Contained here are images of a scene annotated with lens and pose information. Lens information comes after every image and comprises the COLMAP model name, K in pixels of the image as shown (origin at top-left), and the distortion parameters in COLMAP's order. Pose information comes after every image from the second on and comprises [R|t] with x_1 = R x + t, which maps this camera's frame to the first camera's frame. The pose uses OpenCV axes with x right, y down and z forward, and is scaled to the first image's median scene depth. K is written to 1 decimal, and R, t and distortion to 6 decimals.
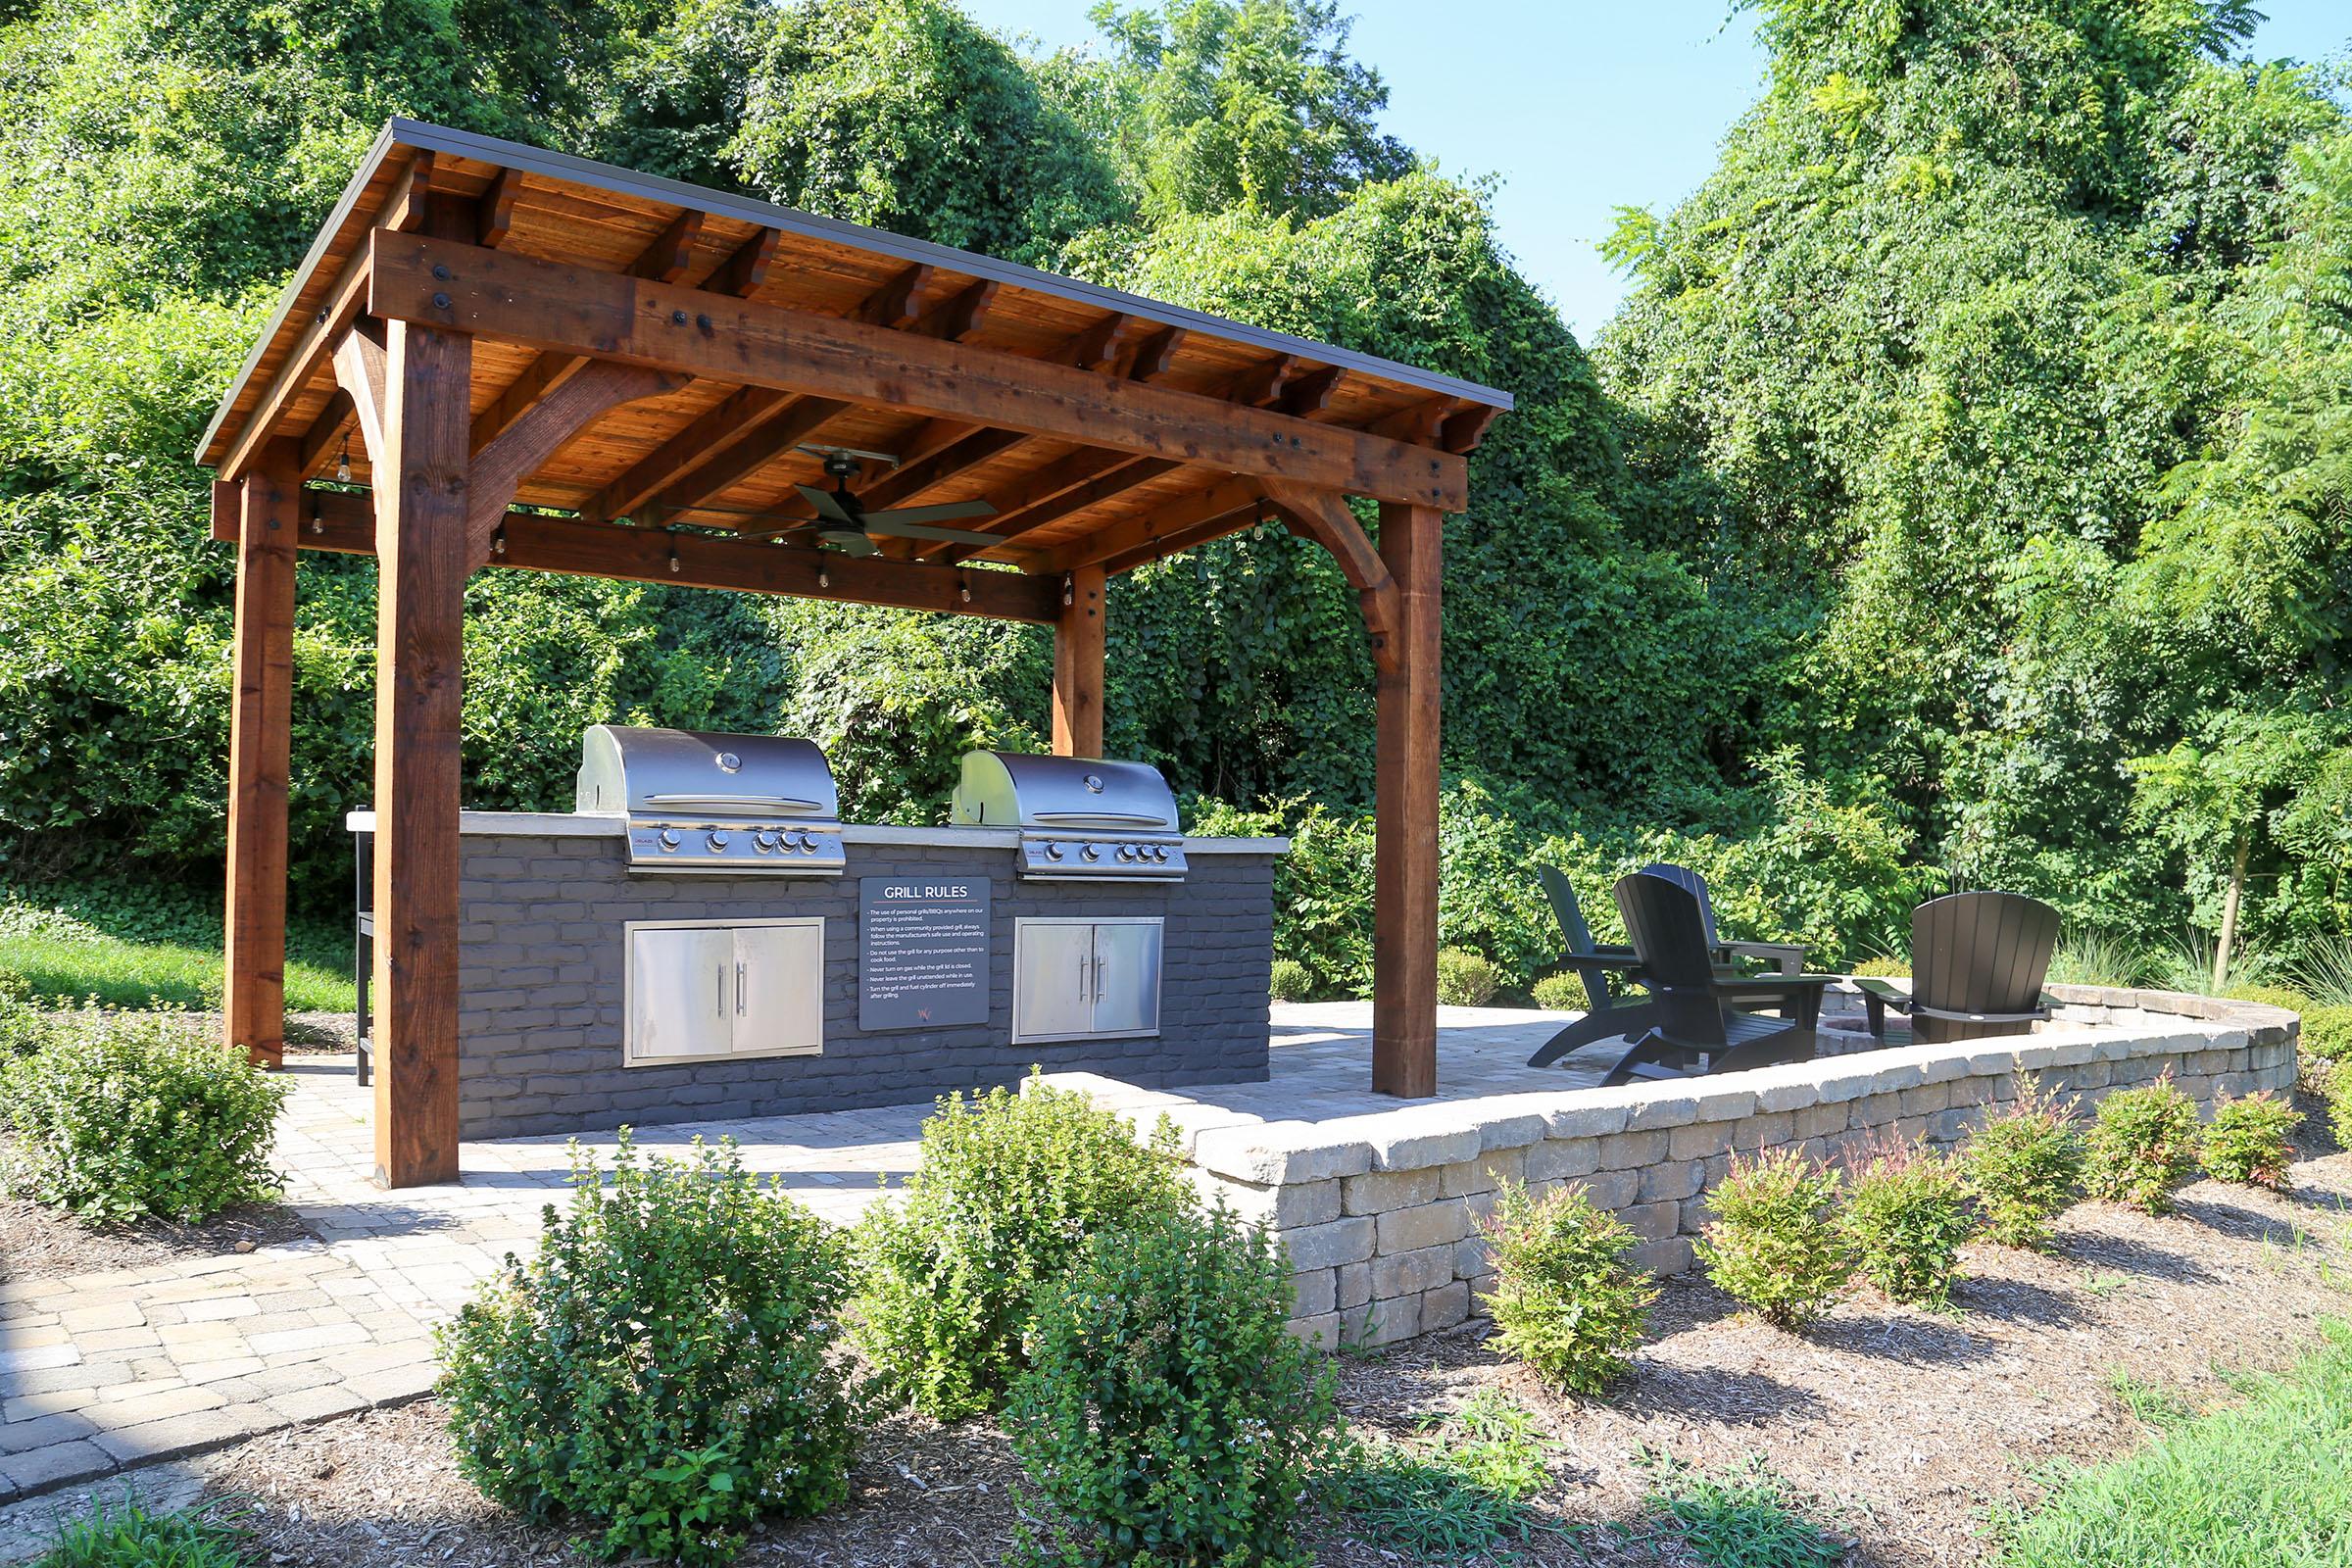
lens RADIAL K [[1619.4, 0, 1176.0], [0, 1619.4, 784.0], [0, 0, 1]] dist [-0.026095, -0.033021]
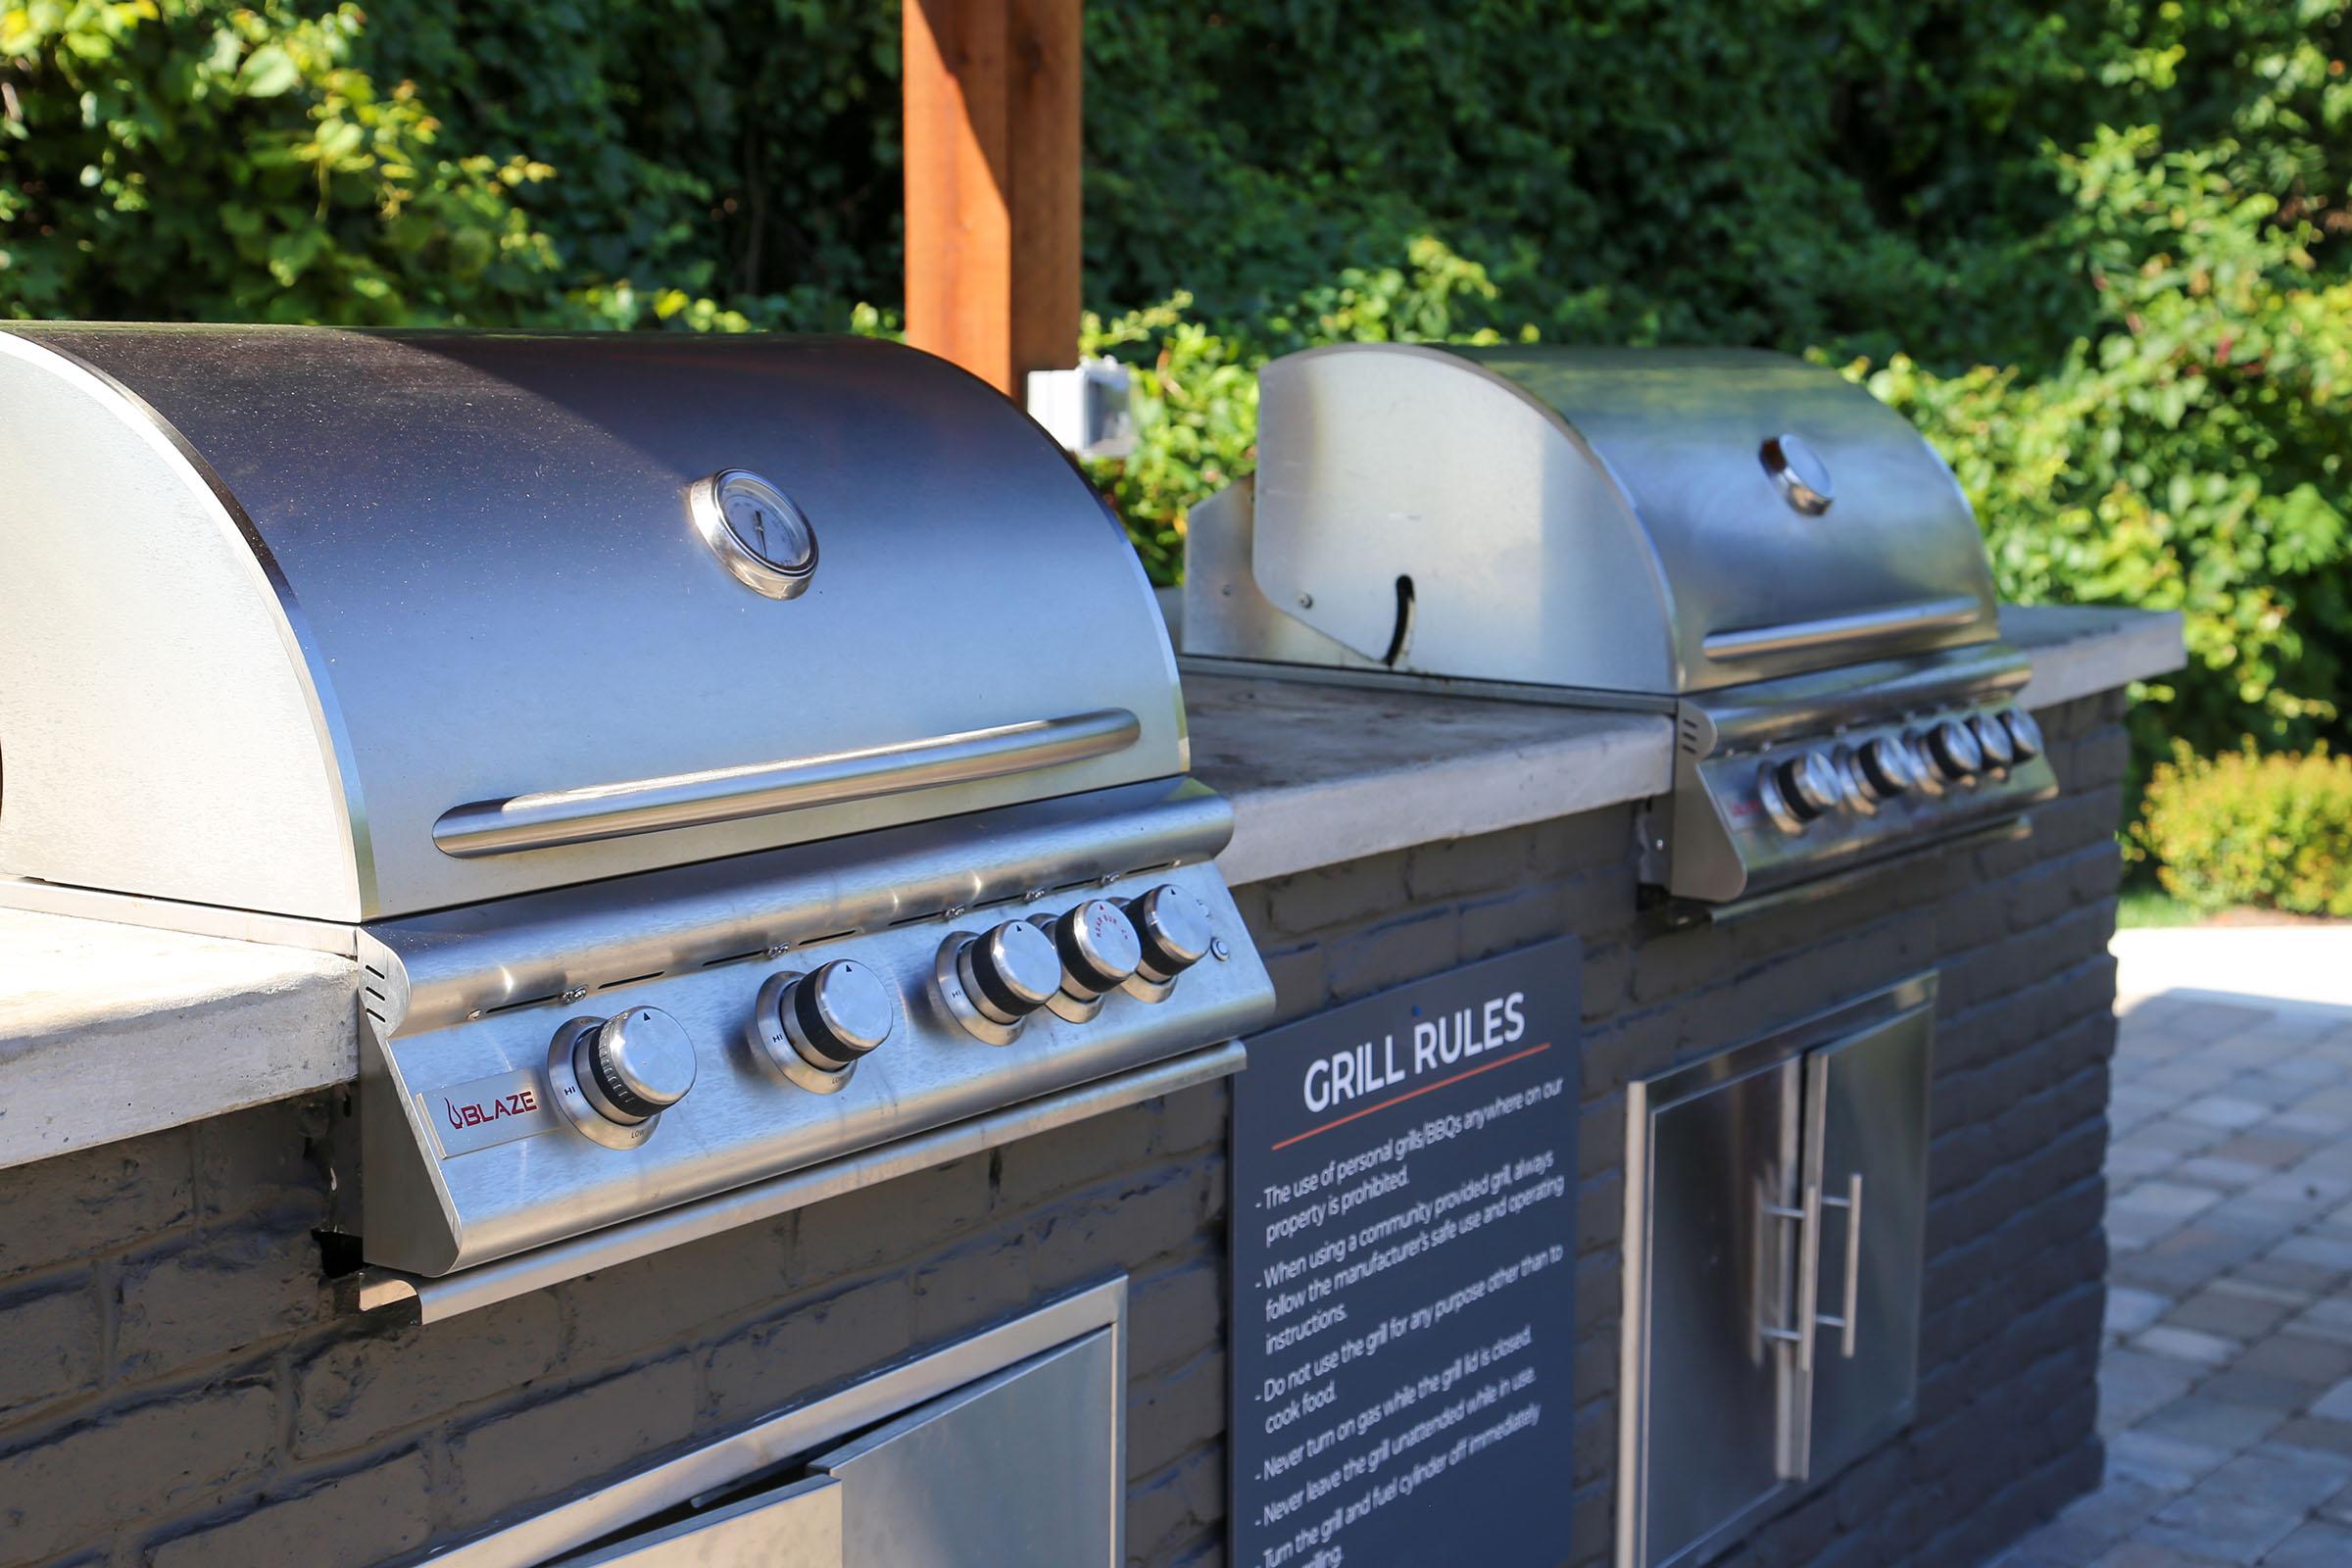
lens RADIAL K [[3485.0, 0, 1176.0], [0, 3485.0, 784.0], [0, 0, 1]] dist [0.177589, 0.031545]
pose [[0.946273, -0.058042, 0.318117, -0.127218], [0.001679, 0.984629, 0.174653, -0.018520], [-0.323365, -0.164736, 0.931825, 0.228007]]
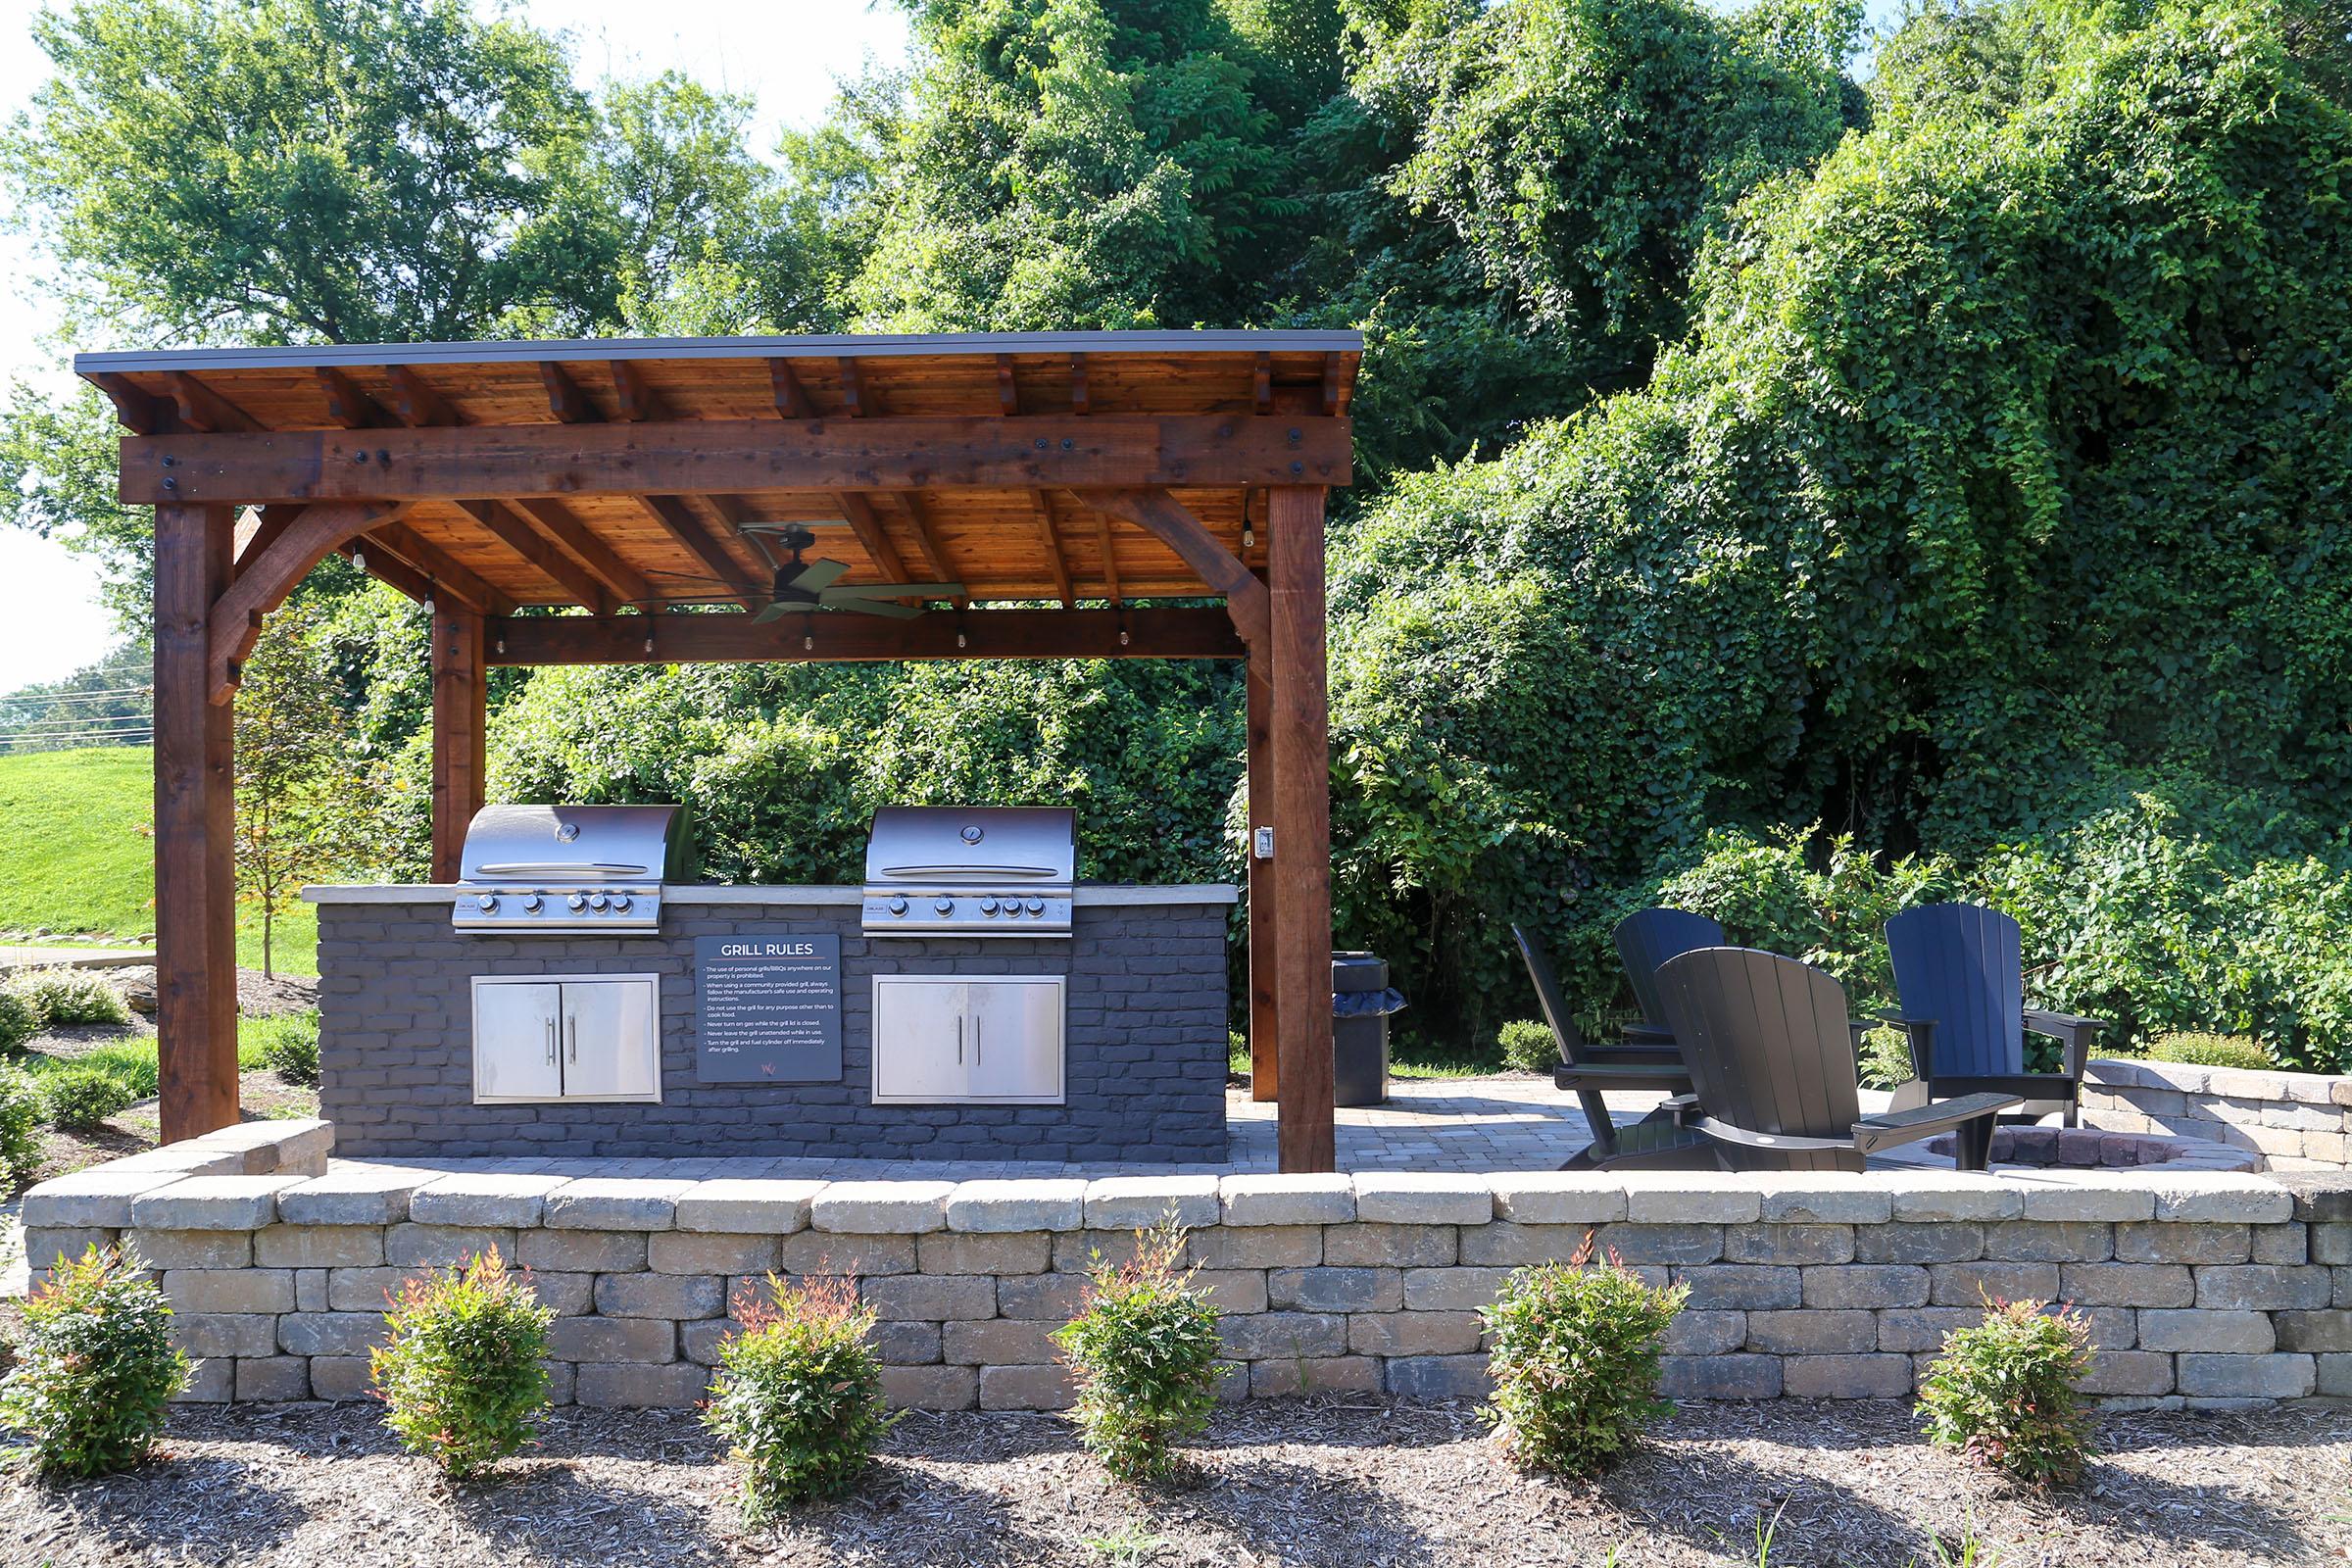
lens RADIAL K [[1671.5, 0, 1177.8], [0, 1671.5, 839.0], [0, 0, 1]] dist [-0.041479, 0.006485]
pose [[0.830095, -0.035873, -0.556466, 0.251620], [0.040618, 0.999167, -0.003821, 0.004496], [0.556140, -0.019431, 0.830861, 0.104940]]
